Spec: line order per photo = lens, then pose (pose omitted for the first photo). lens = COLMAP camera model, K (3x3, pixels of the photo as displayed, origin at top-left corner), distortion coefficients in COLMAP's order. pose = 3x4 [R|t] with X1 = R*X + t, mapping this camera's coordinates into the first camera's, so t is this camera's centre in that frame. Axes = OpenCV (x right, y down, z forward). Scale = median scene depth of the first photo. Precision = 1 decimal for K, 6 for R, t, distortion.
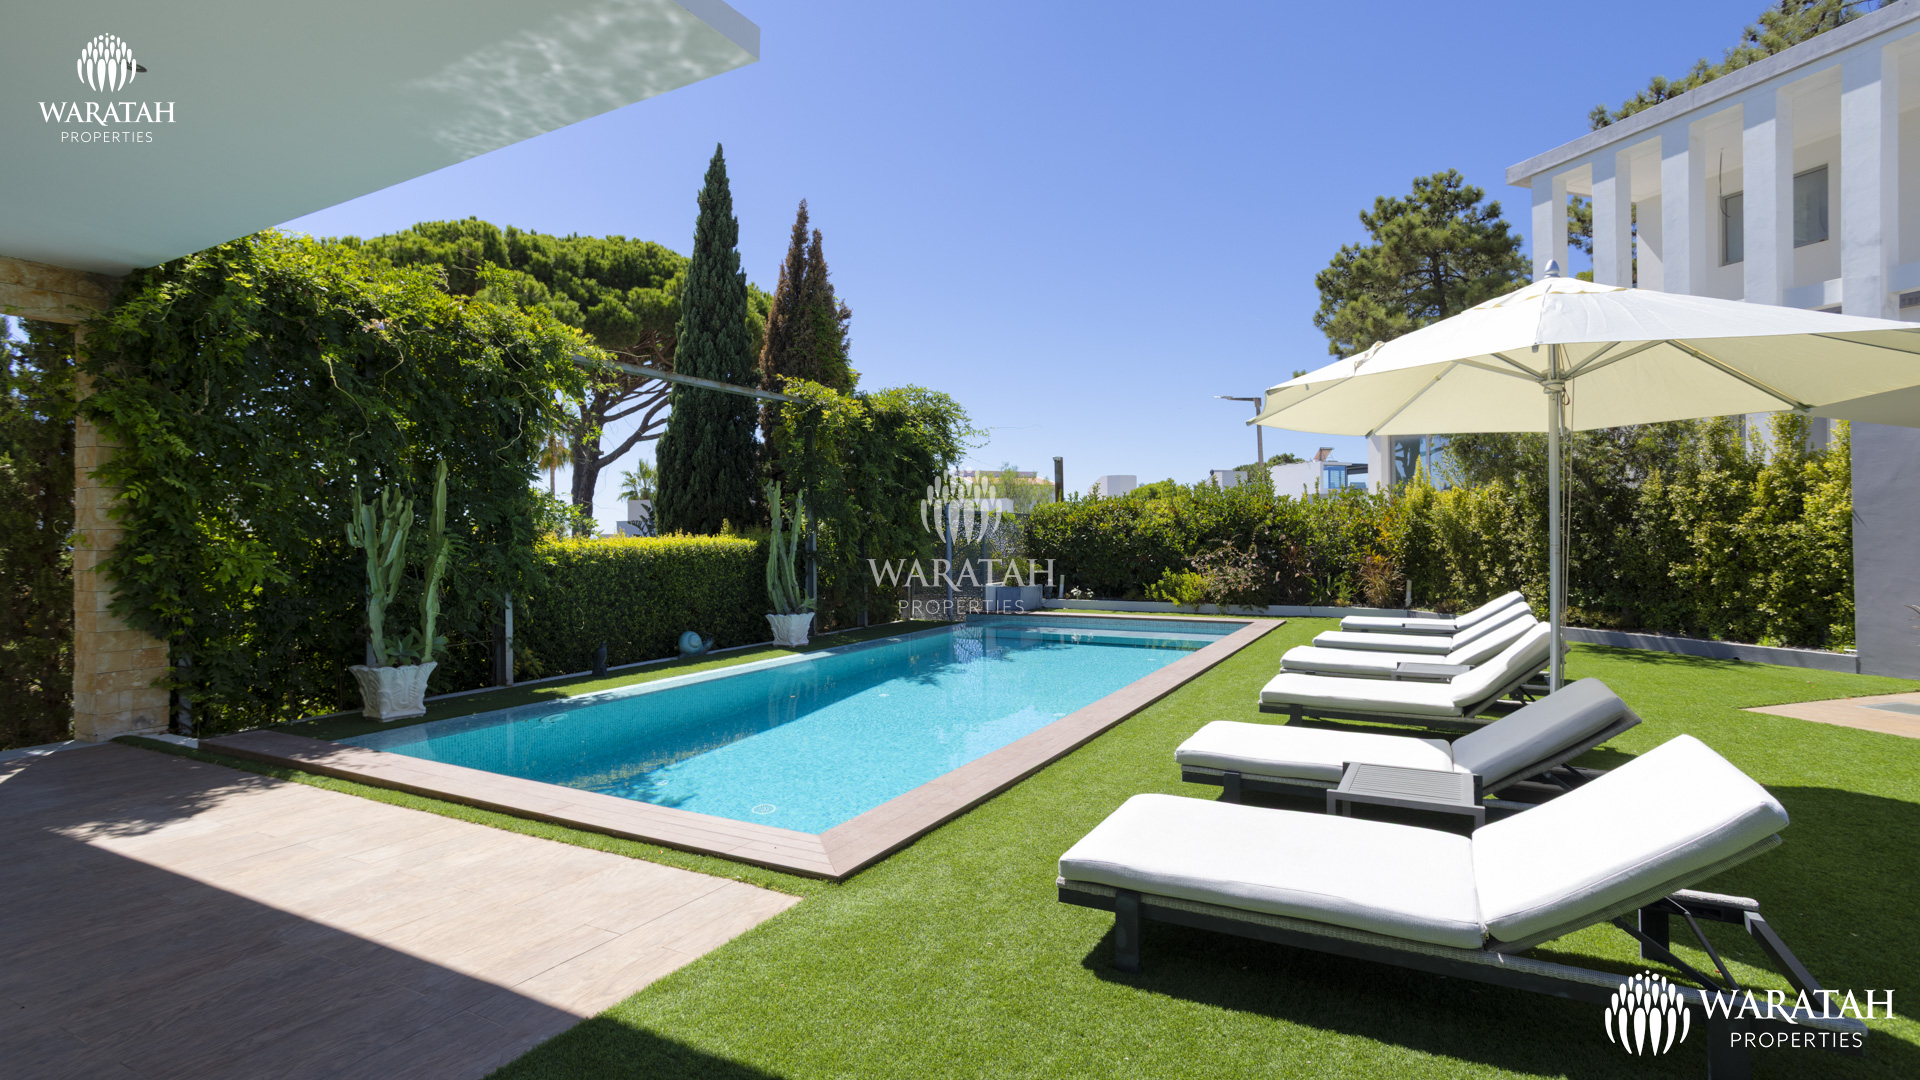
lens RADIAL K [[935.0, 0, 960.9], [0, 935.0, 521.9], [0, 0, 1]] dist [-0.001822, -0.000286]
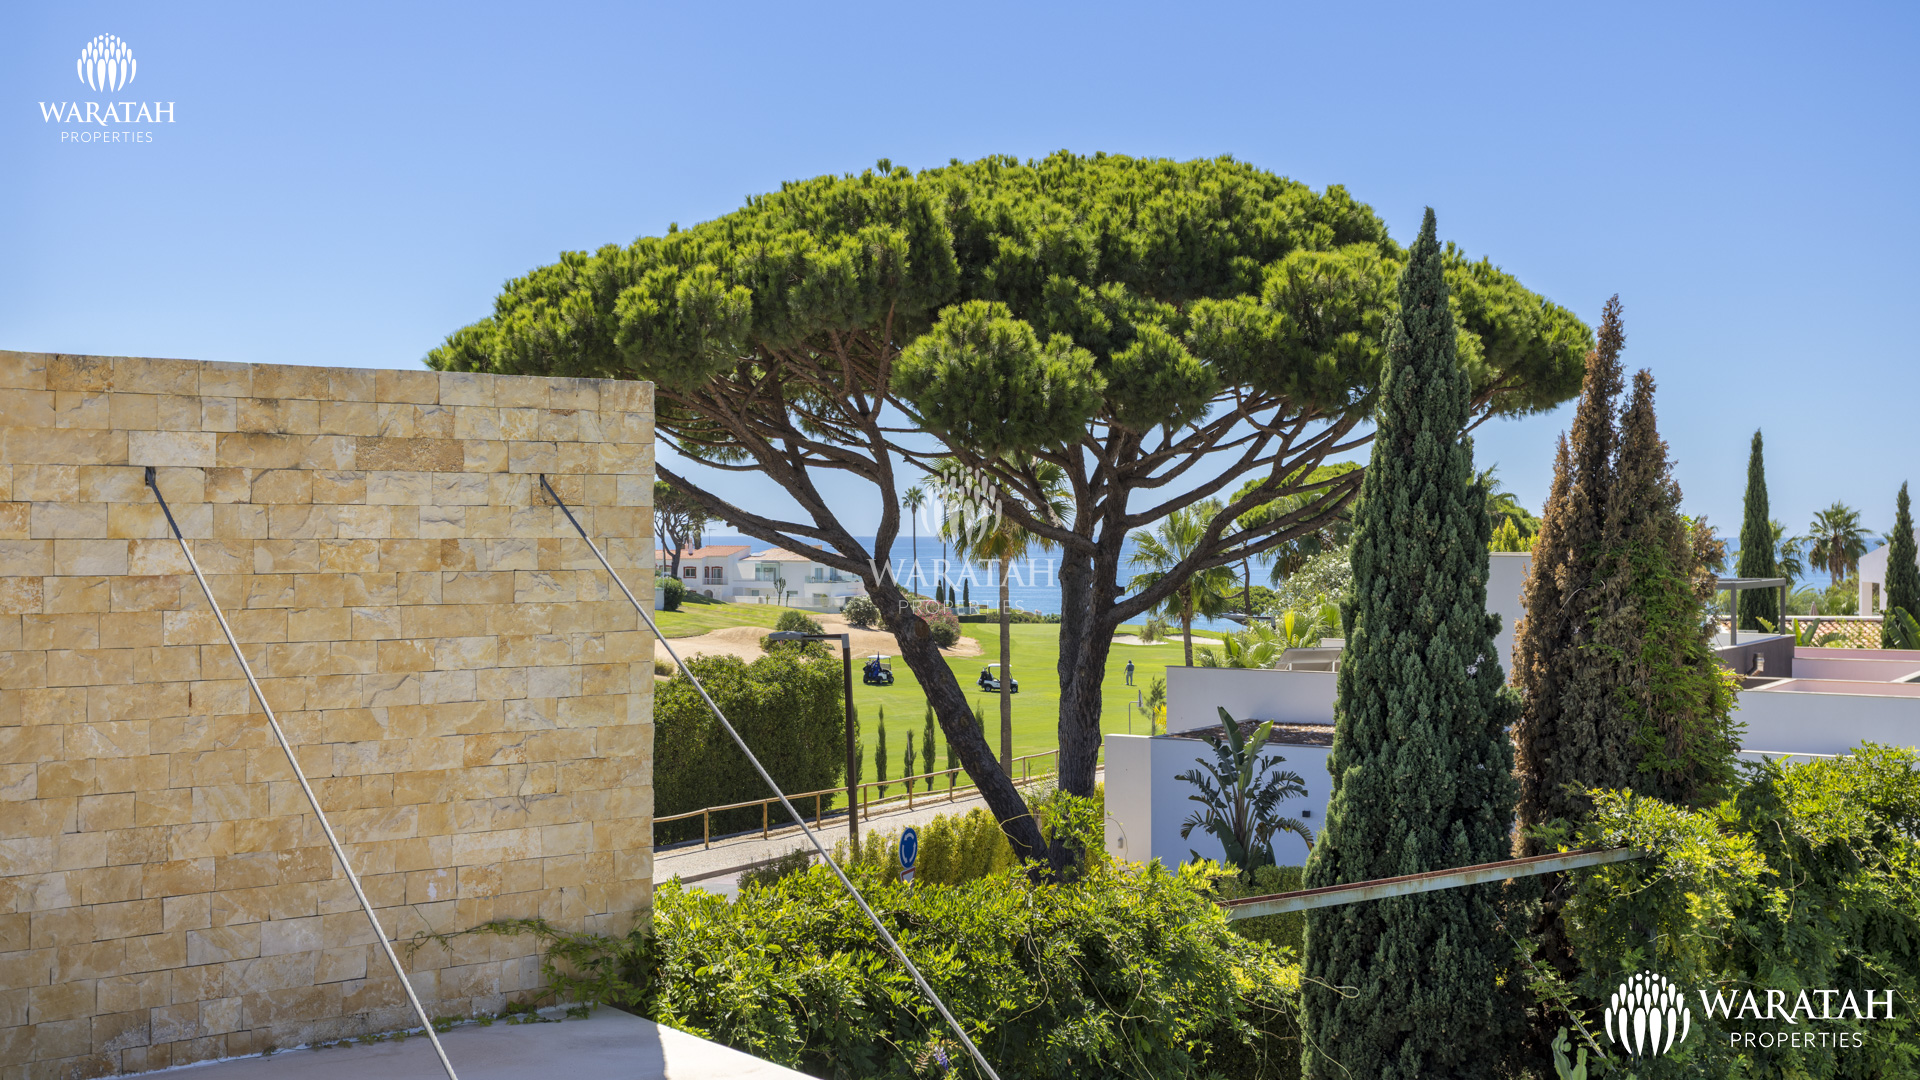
lens RADIAL K [[2245.3, 0, 960.0], [0, 2245.3, 540.0], [0, 0, 1]] dist [0.007969, 0.021250]
pose [[0.915957, -0.003298, -0.401263, -0.012701], [0.005639, 0.999973, 0.004653, -0.142274], [0.401237, -0.006525, 0.915951, -0.072874]]
